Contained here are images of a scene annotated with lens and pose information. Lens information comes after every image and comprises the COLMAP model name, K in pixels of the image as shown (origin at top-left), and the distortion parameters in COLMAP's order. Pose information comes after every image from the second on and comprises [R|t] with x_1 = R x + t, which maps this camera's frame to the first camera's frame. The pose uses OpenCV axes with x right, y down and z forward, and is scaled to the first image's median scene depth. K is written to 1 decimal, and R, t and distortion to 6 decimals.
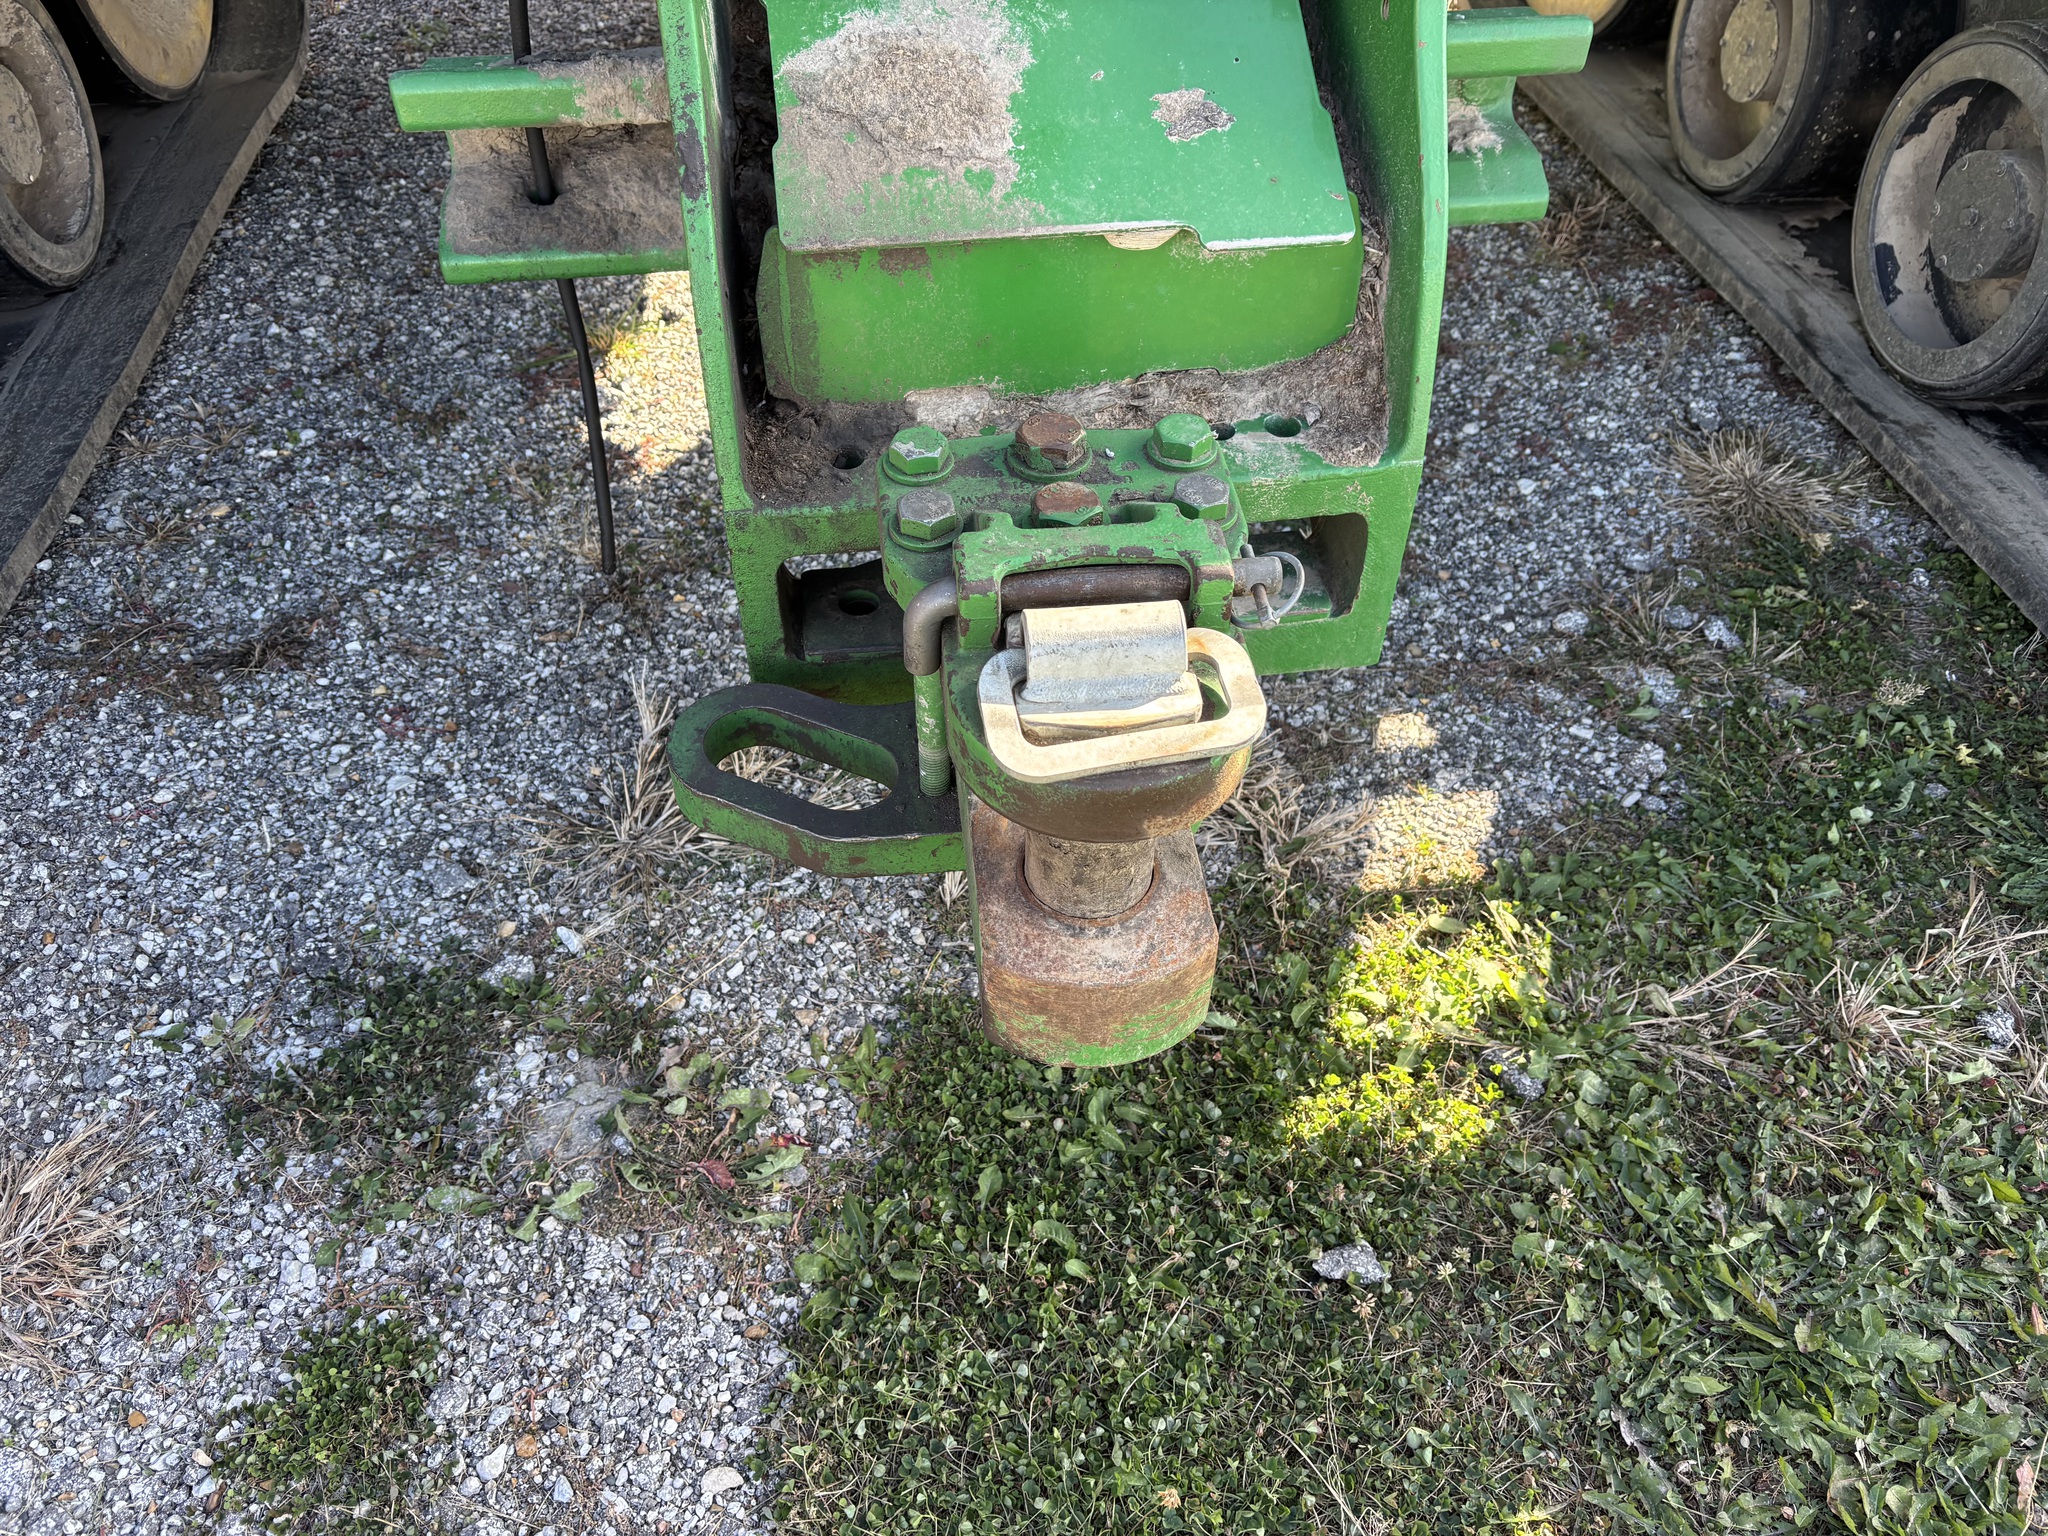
lens RADIAL K [[1527.7, 0, 1021.7], [0, 1527.7, 747.4], [0, 0, 1]] dist [0.050449, -0.065438]
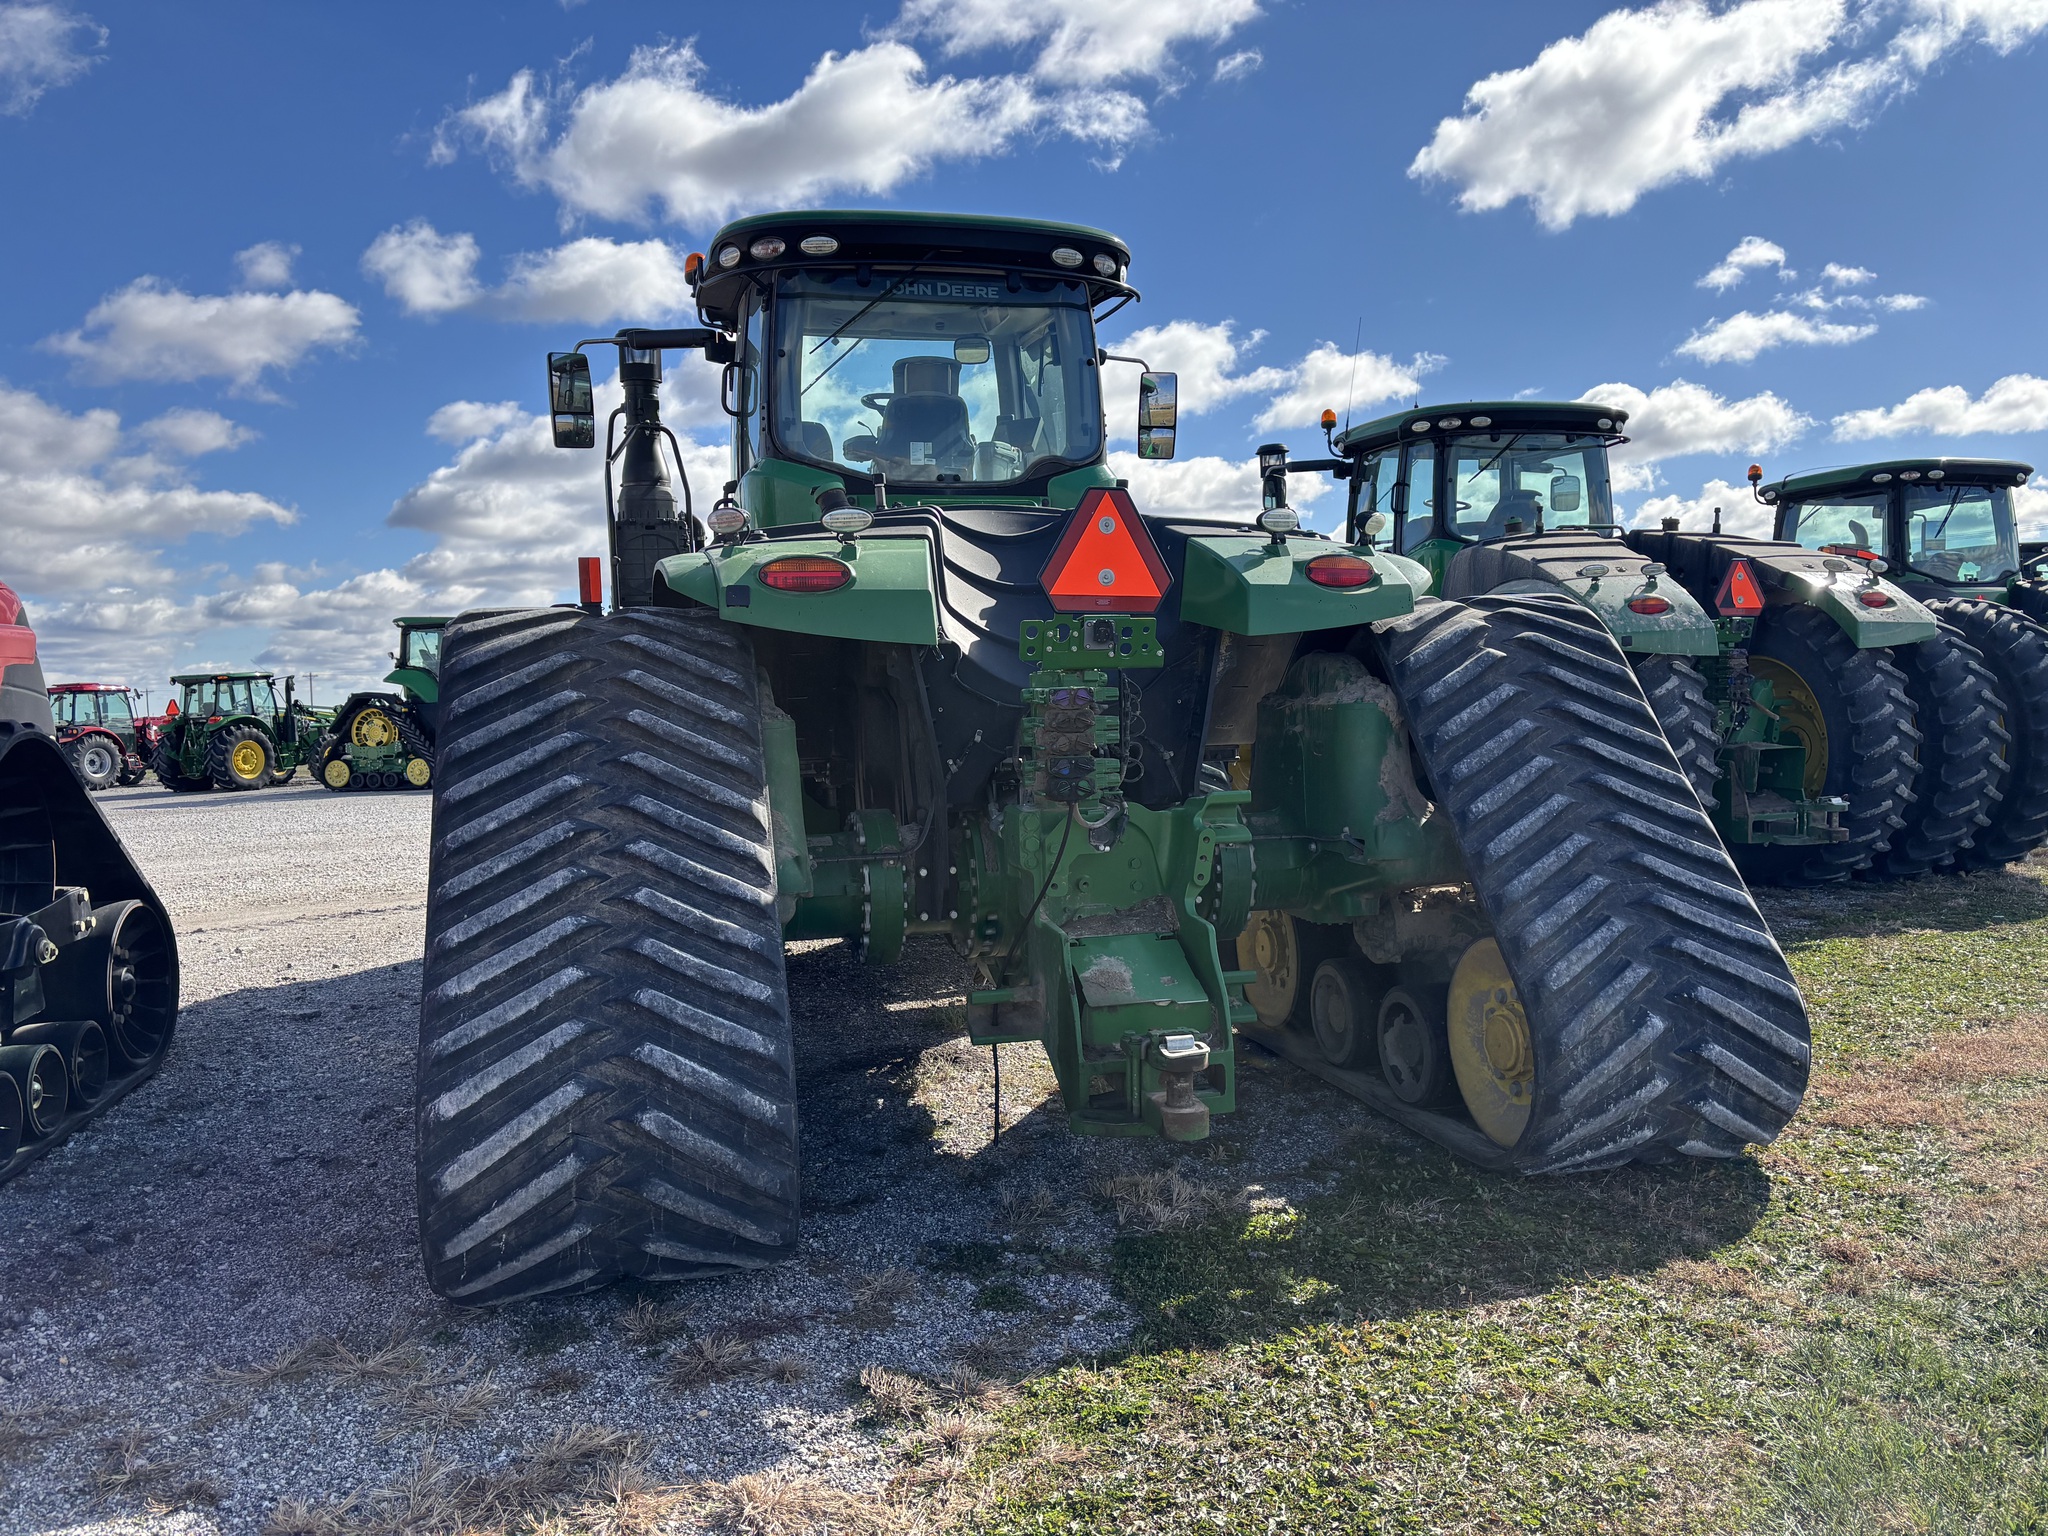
lens RADIAL K [[1527.7, 0, 1021.7], [0, 1527.7, 747.4], [0, 0, 1]] dist [0.050449, -0.065438]
pose [[0.992236, -0.033704, 0.119719, -0.555373], [0.104811, 0.744811, -0.658993, 1.331594], [-0.066958, 0.666424, 0.742560, -1.851203]]
